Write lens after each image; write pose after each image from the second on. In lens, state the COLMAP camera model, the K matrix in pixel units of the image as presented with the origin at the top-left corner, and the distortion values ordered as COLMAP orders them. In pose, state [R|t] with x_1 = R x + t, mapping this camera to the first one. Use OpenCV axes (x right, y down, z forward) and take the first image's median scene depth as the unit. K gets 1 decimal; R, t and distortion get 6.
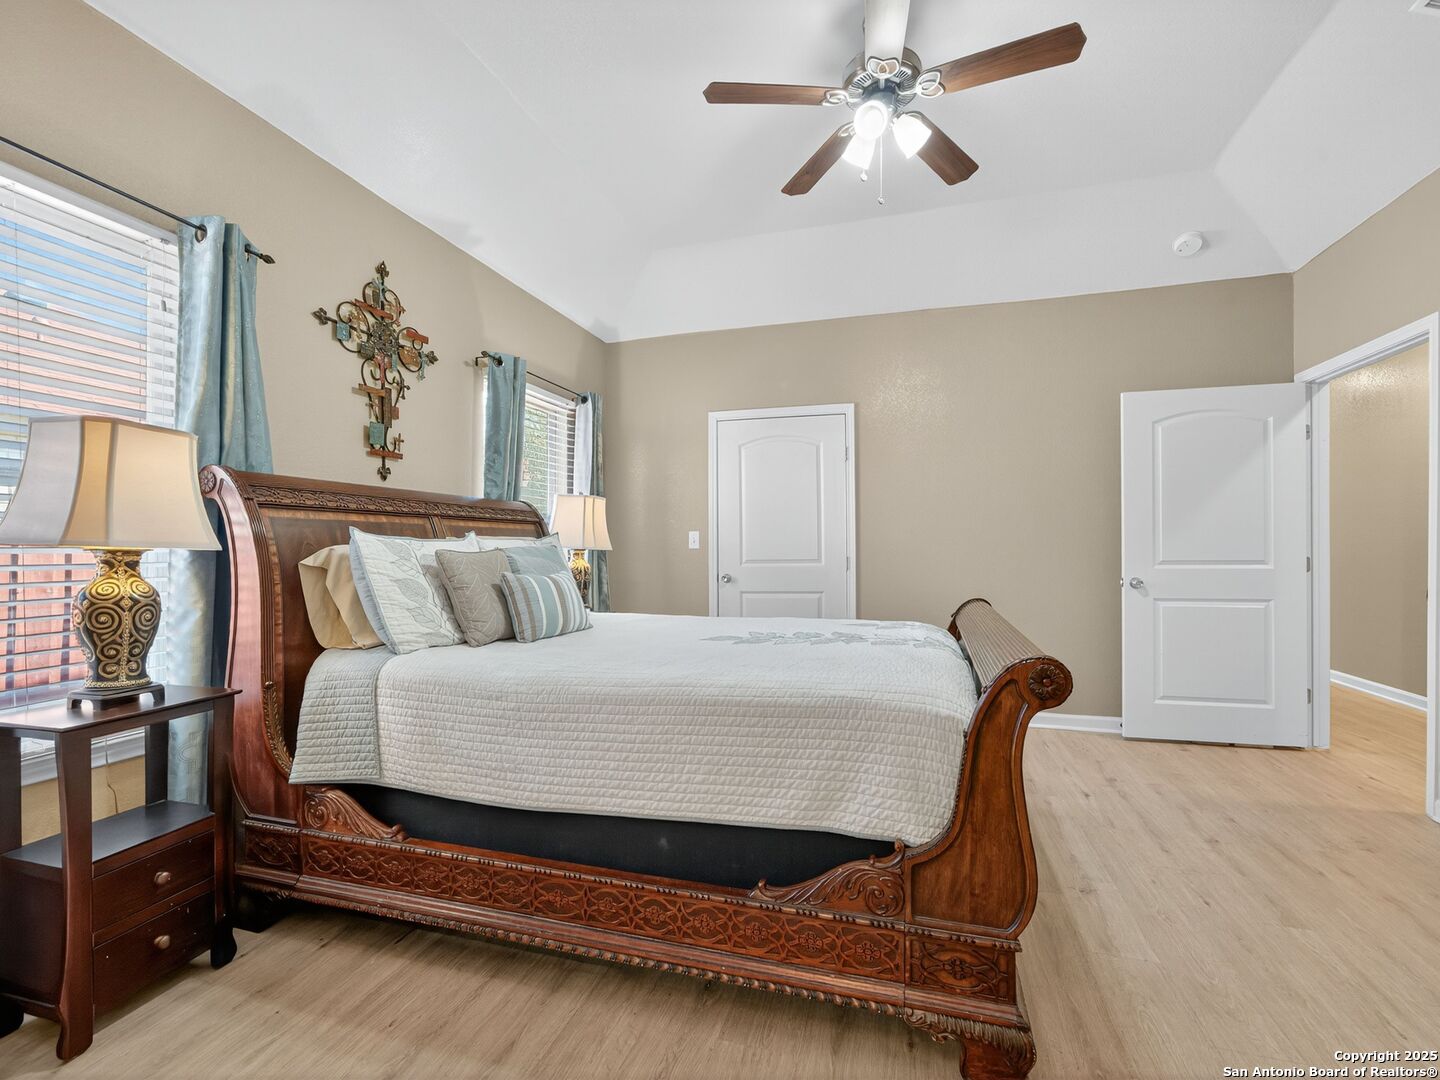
lens RADIAL K [[629.2, 0, 738.8], [0, 629.2, 547.2], [0, 0, 1]] dist [-0.001010, 0.000058]
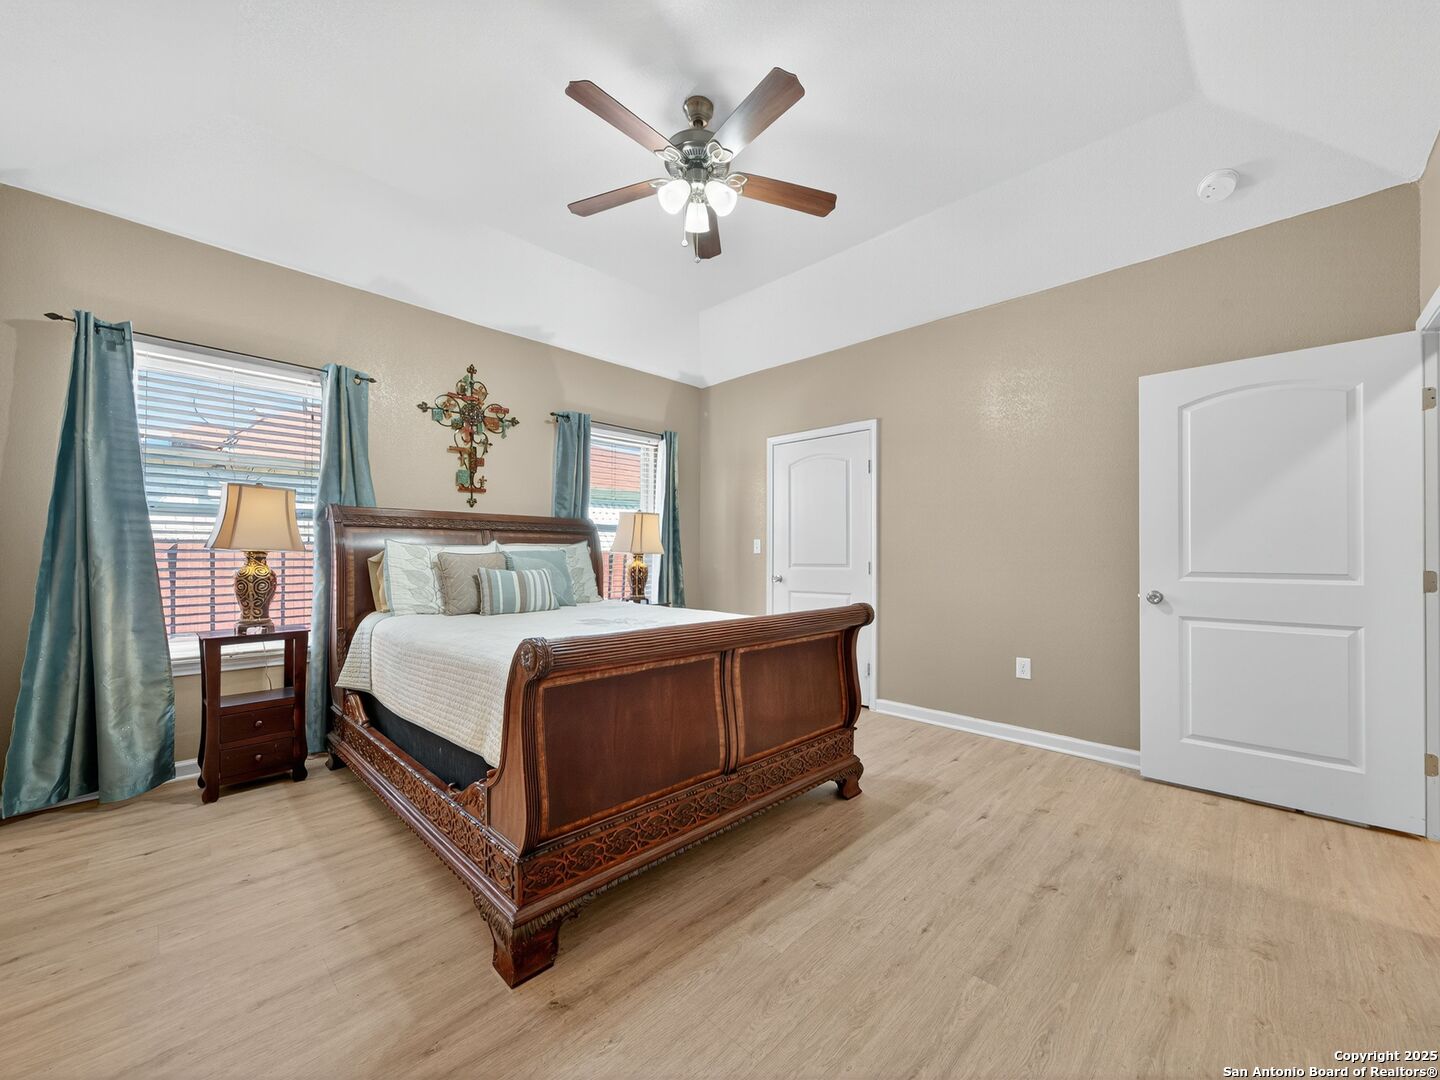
lens RADIAL K [[559.8, 0, 735.0], [0, 559.8, 549.3], [0, 0, 1]] dist [0.001931, 0.000446]
pose [[0.889707, 0.003708, -0.456516, 0.624533], [-0.006968, 0.999961, -0.005458, -0.000642], [0.456478, 0.008037, 0.889698, 0.081137]]
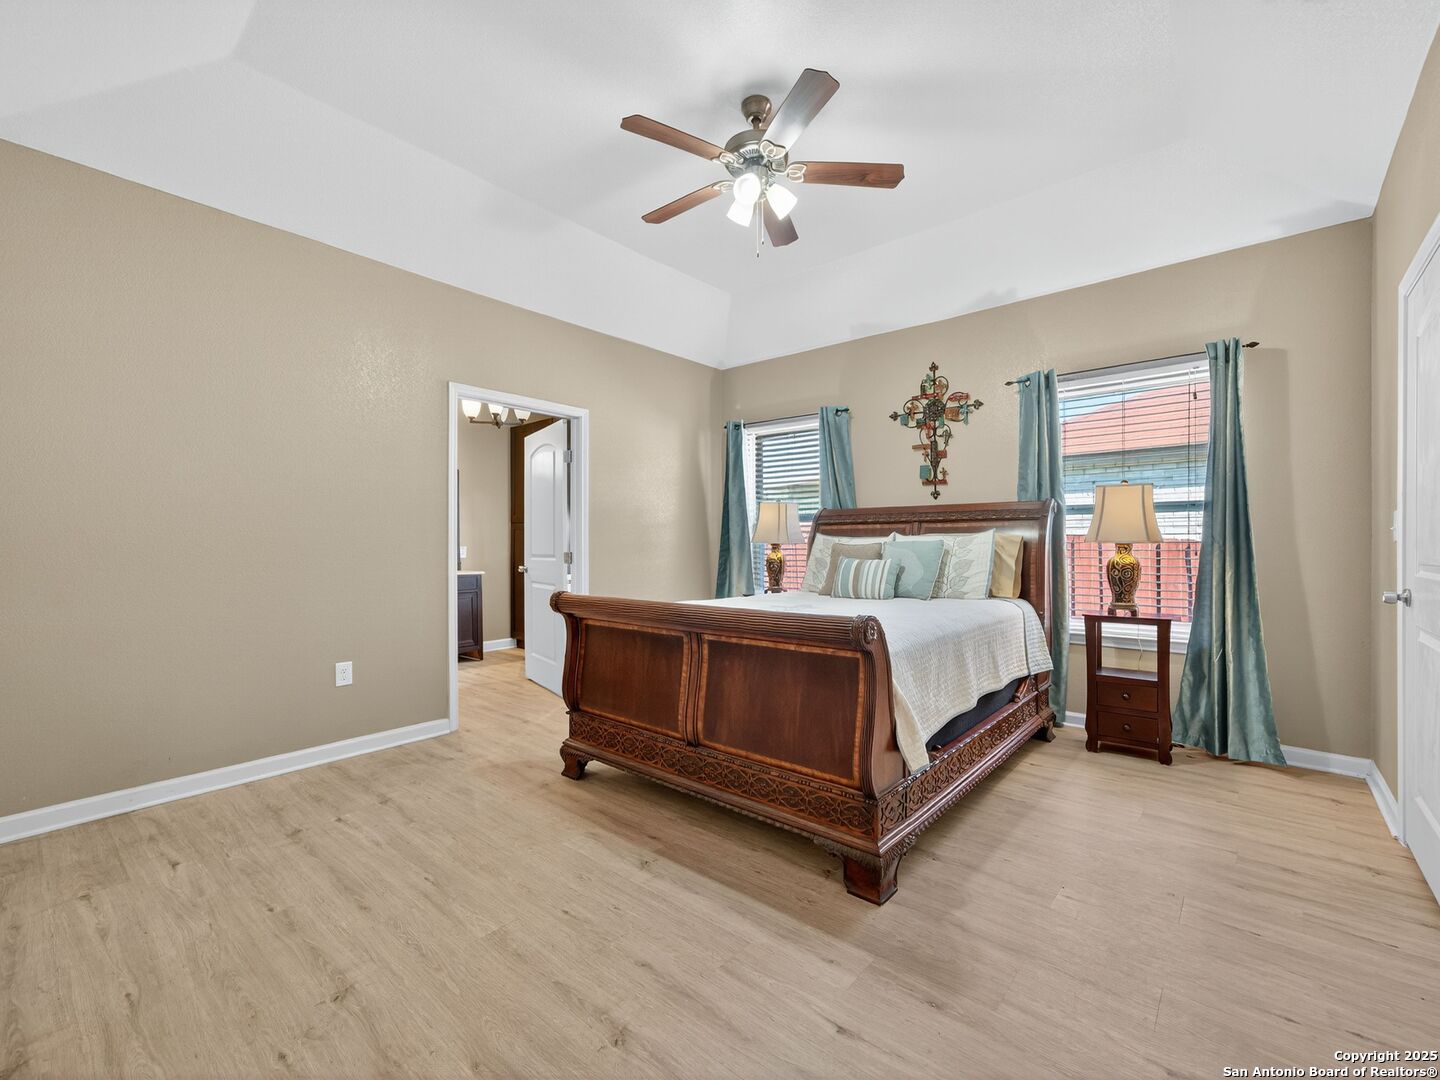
lens RADIAL K [[629.2, 0, 738.8], [0, 629.2, 547.2], [0, 0, 1]] dist [-0.001010, 0.000058]
pose [[-0.393967, 0.013805, -0.919021, 1.091134], [0.005017, 0.999905, 0.012869, -0.007400], [0.919111, 0.000459, -0.393998, 1.165287]]
